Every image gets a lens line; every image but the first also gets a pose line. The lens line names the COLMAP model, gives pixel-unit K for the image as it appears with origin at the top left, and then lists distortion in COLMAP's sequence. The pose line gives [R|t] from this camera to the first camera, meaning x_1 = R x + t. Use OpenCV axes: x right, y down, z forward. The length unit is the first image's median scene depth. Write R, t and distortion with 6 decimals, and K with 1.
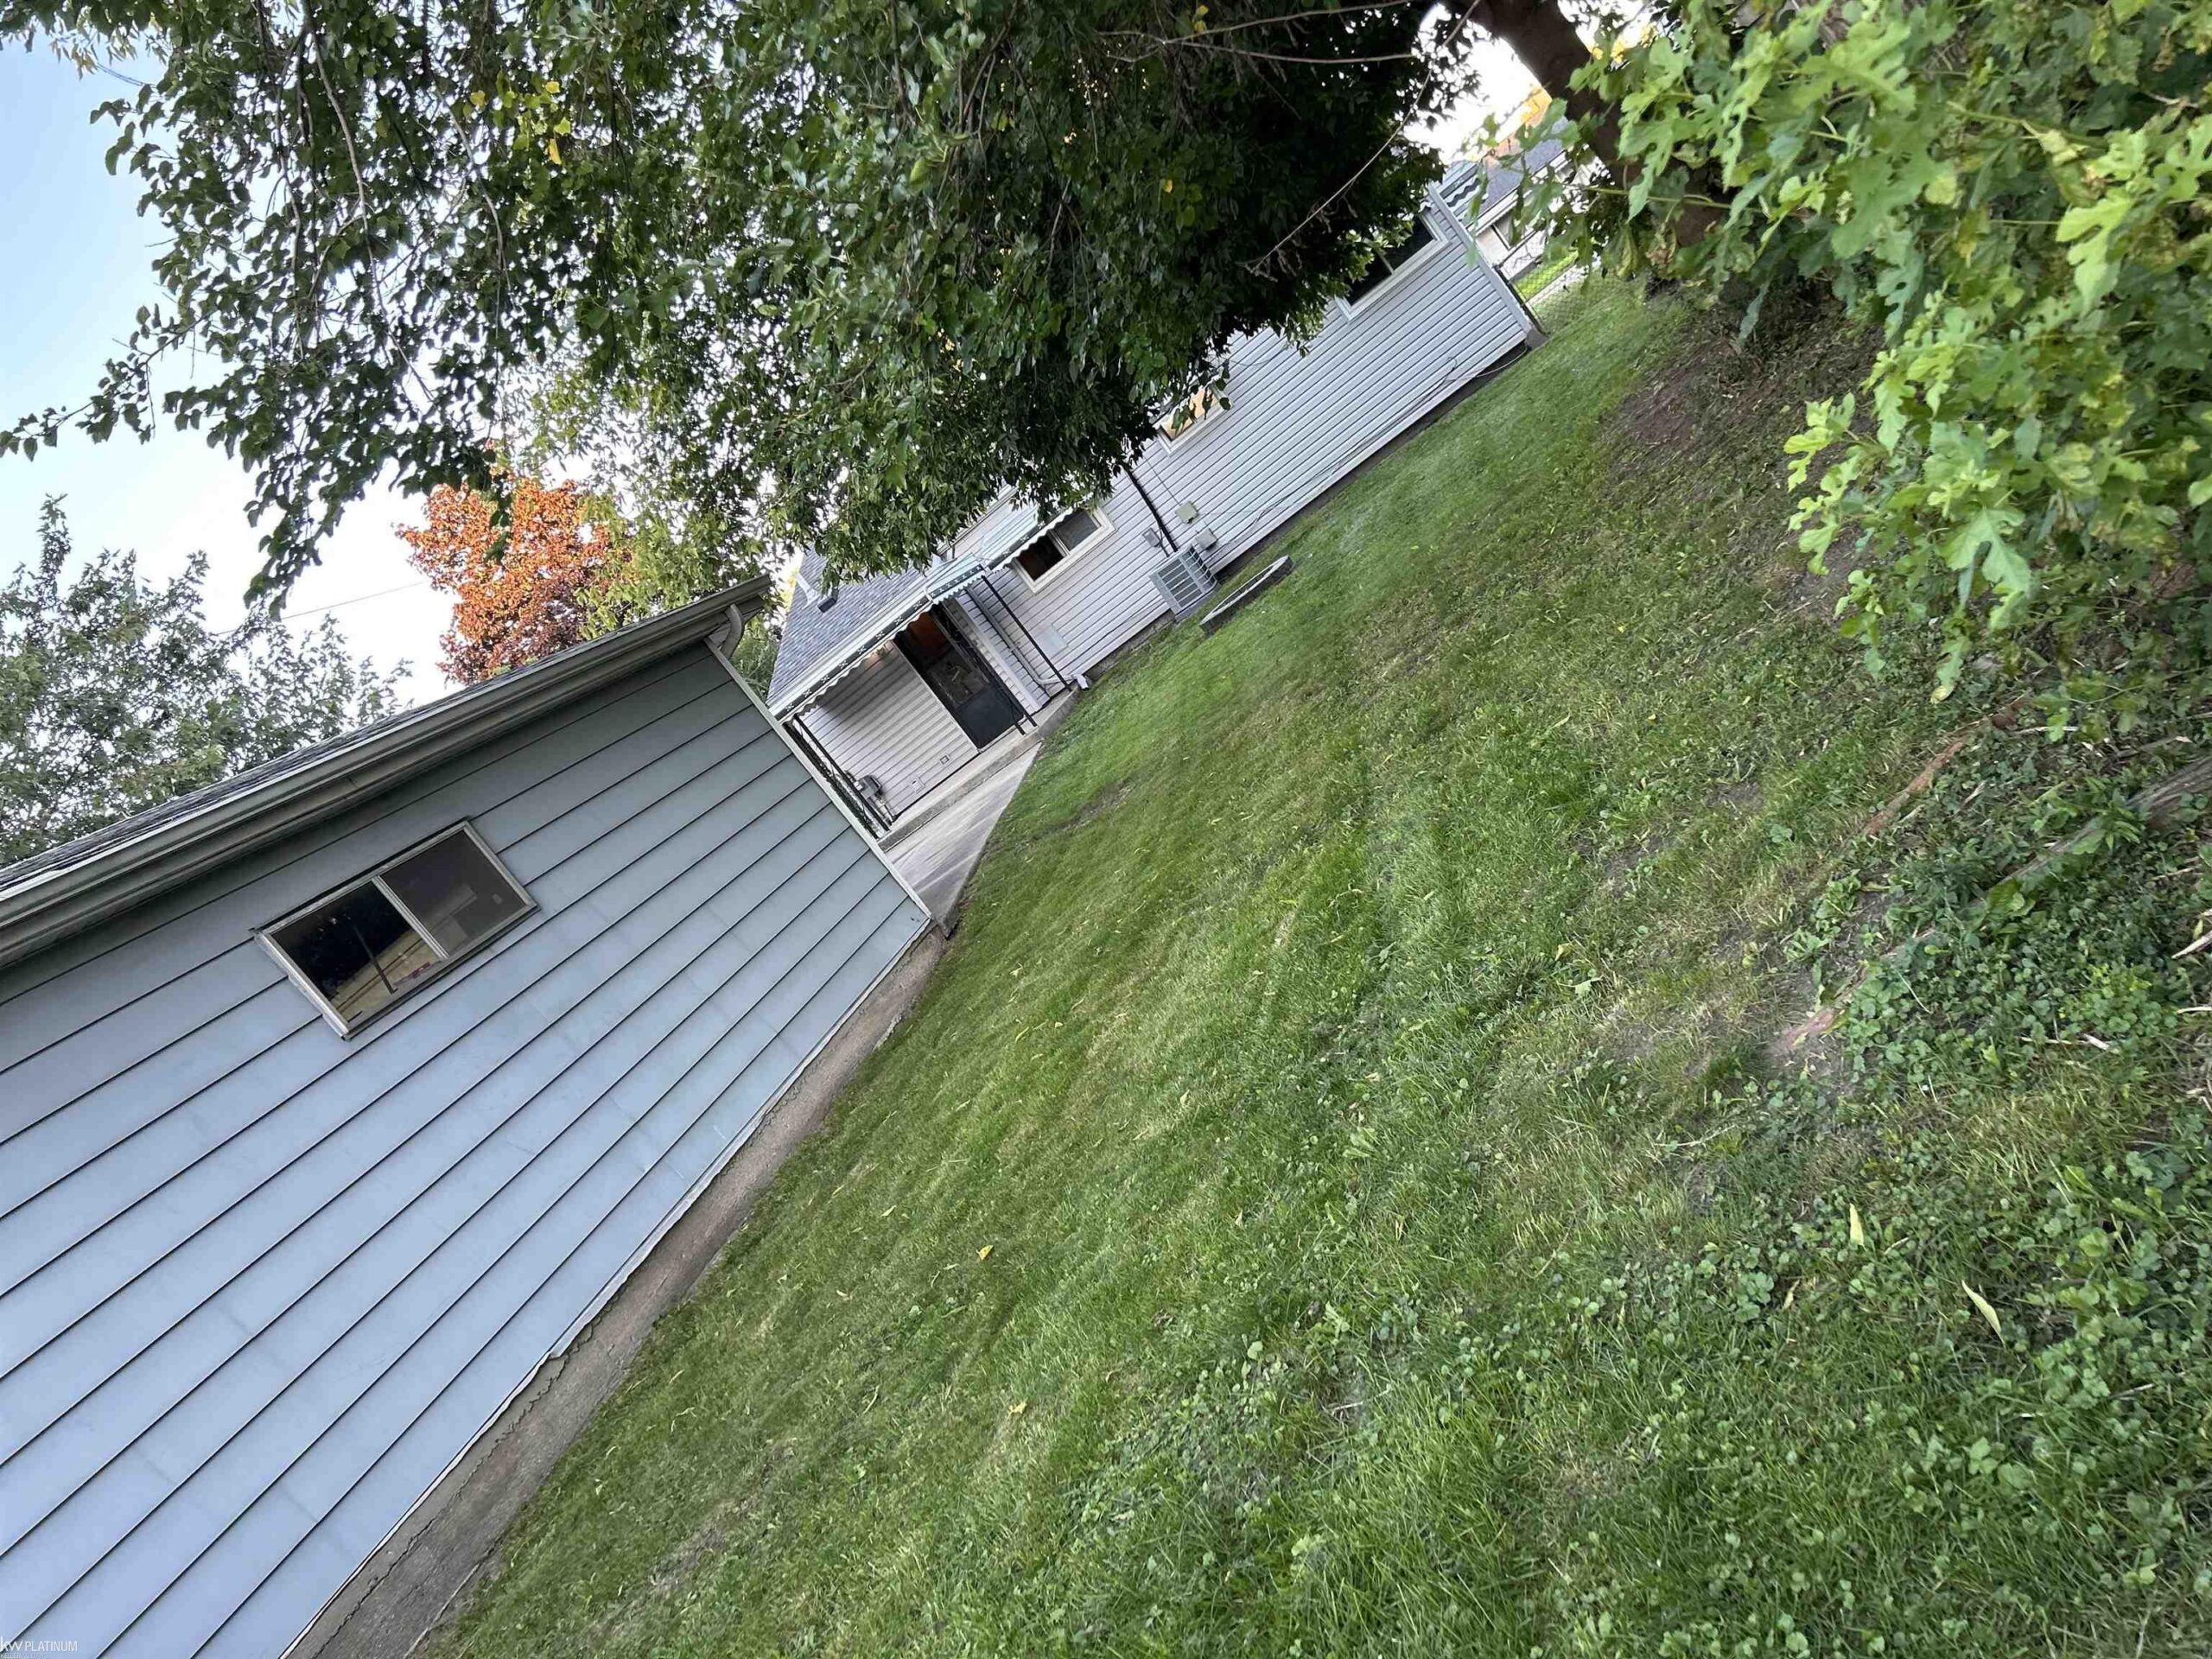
lens RADIAL K [[1656.7, 0, 1101.4], [0, 1656.7, 839.3], [0, 0, 1]] dist [0.035102, -0.035335]
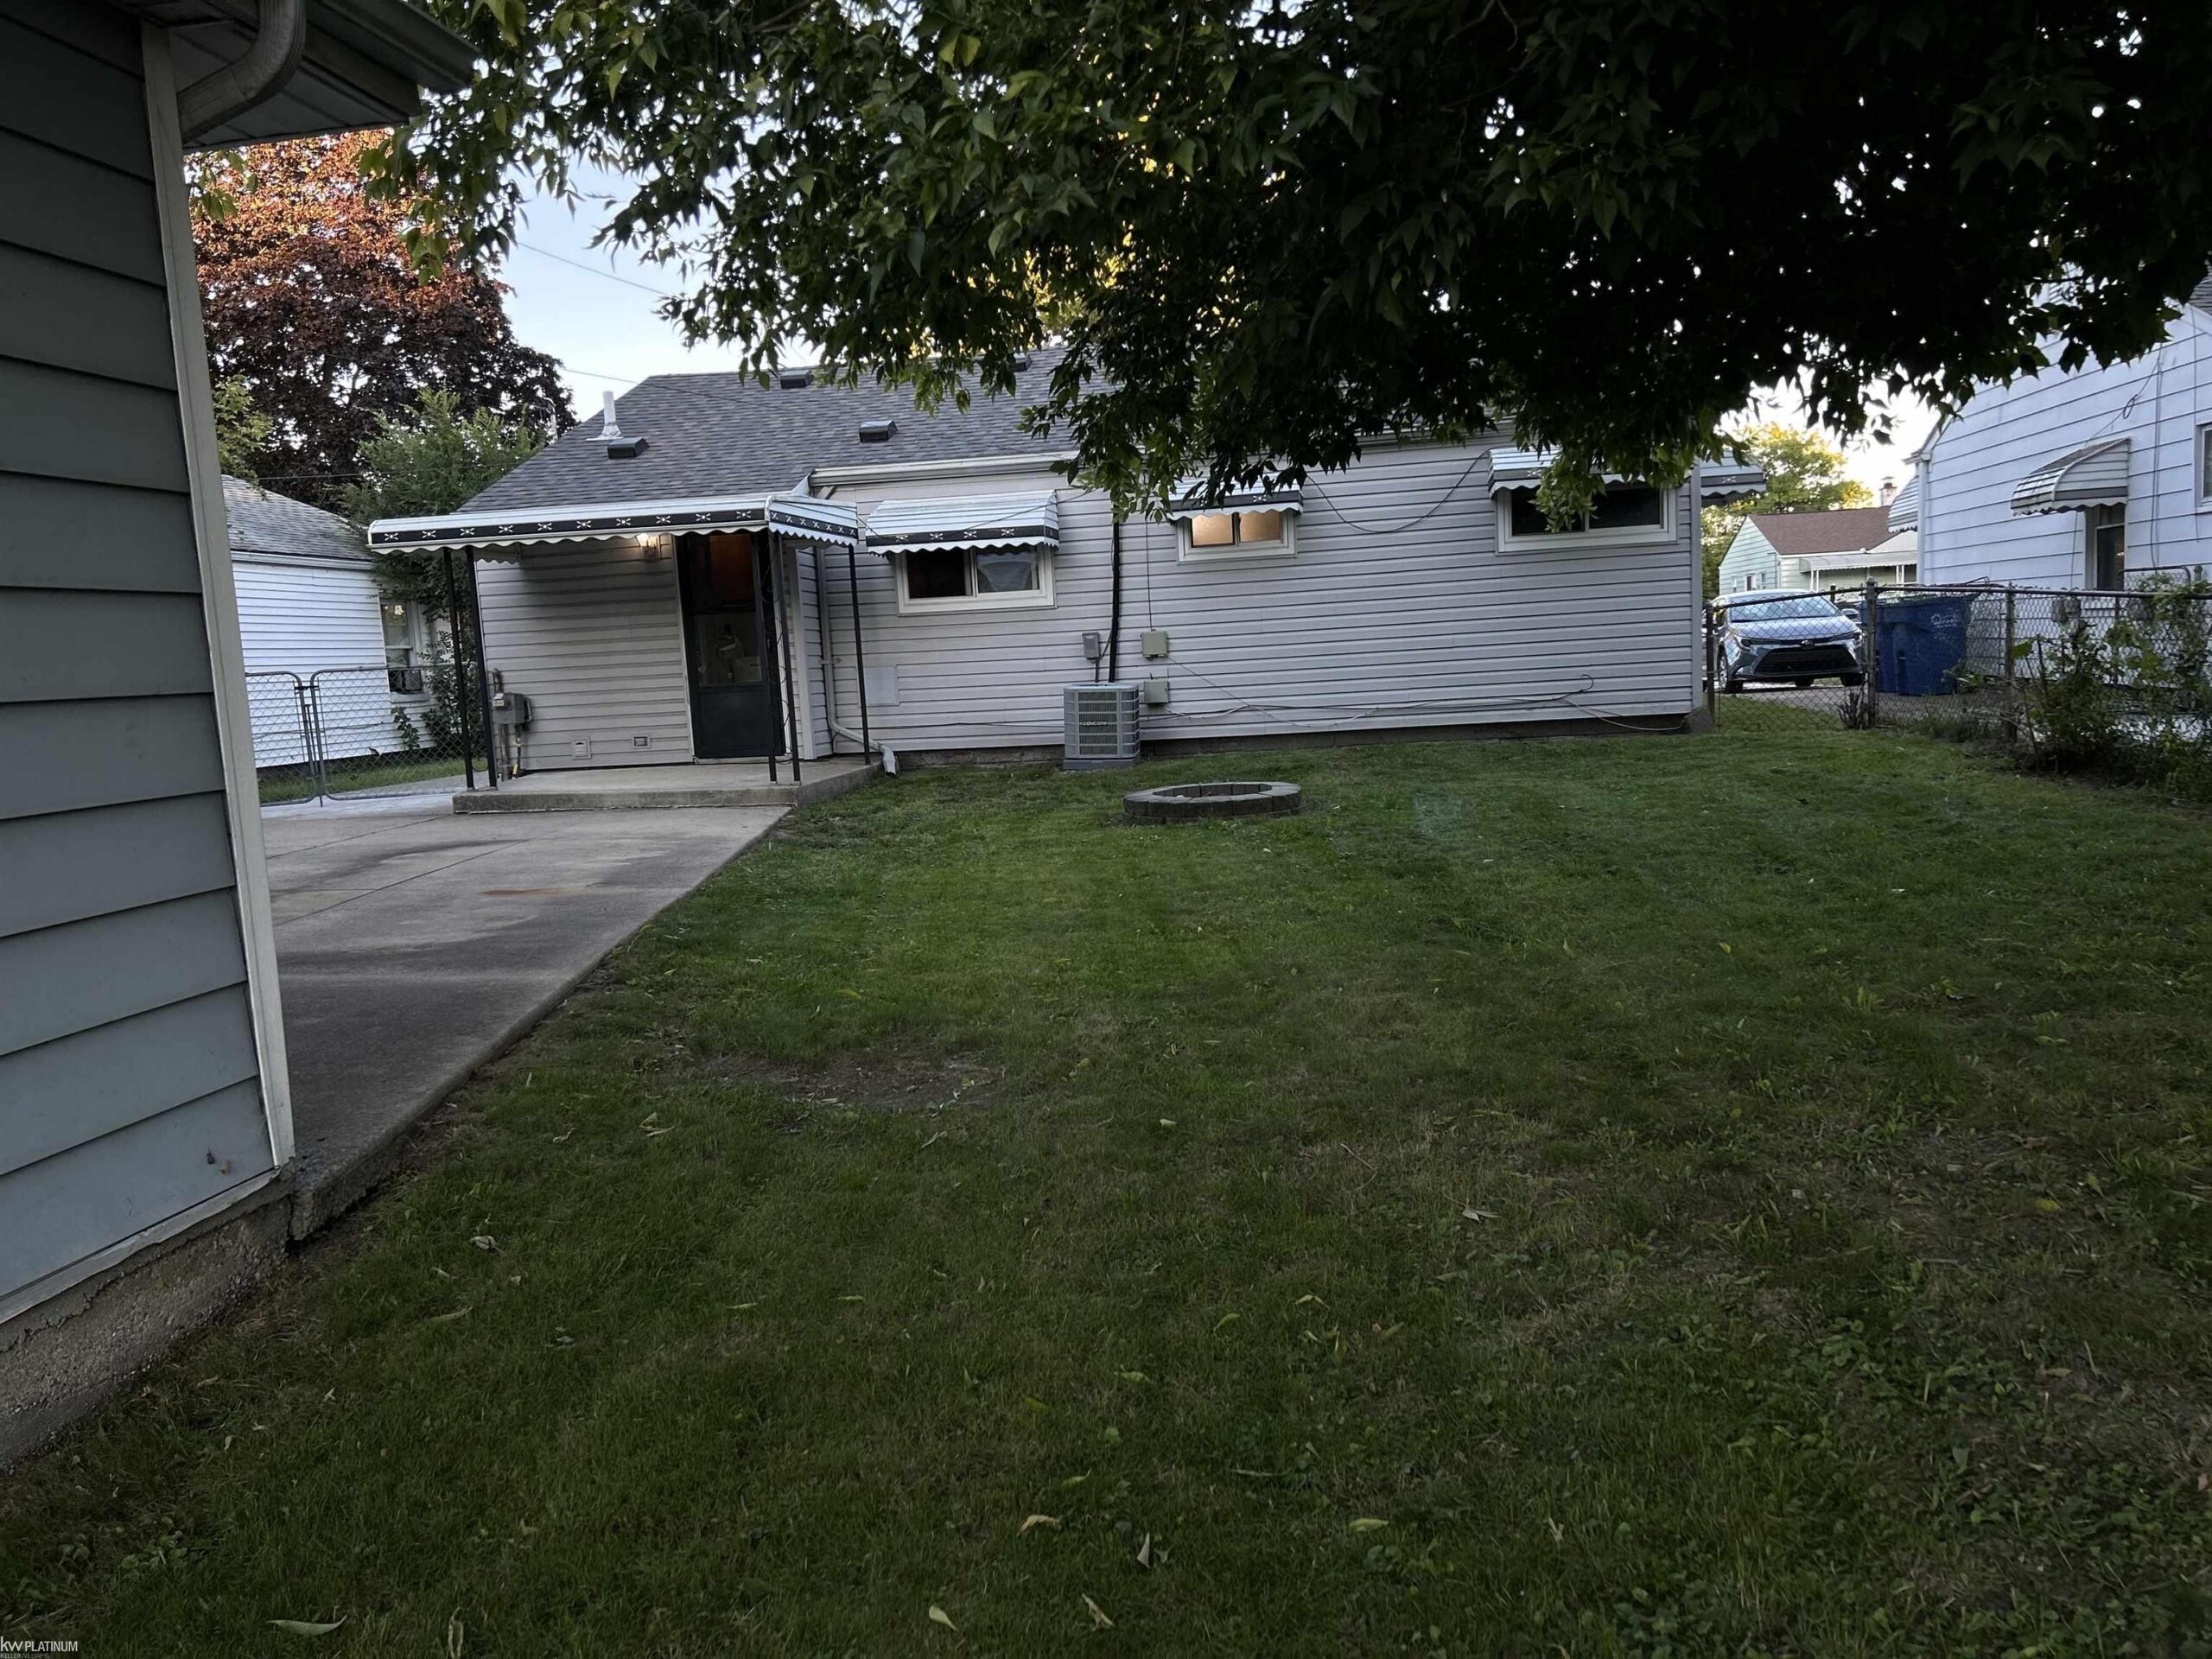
lens RADIAL K [[1656.7, 0, 1122.6], [0, 1656.7, 842.3], [0, 0, 1]] dist [0.035102, -0.035335]
pose [[0.817512, 0.549917, 0.171072, -0.032101], [-0.531635, 0.834816, -0.142993, -0.023953], [-0.221448, 0.025950, 0.974827, 0.344463]]
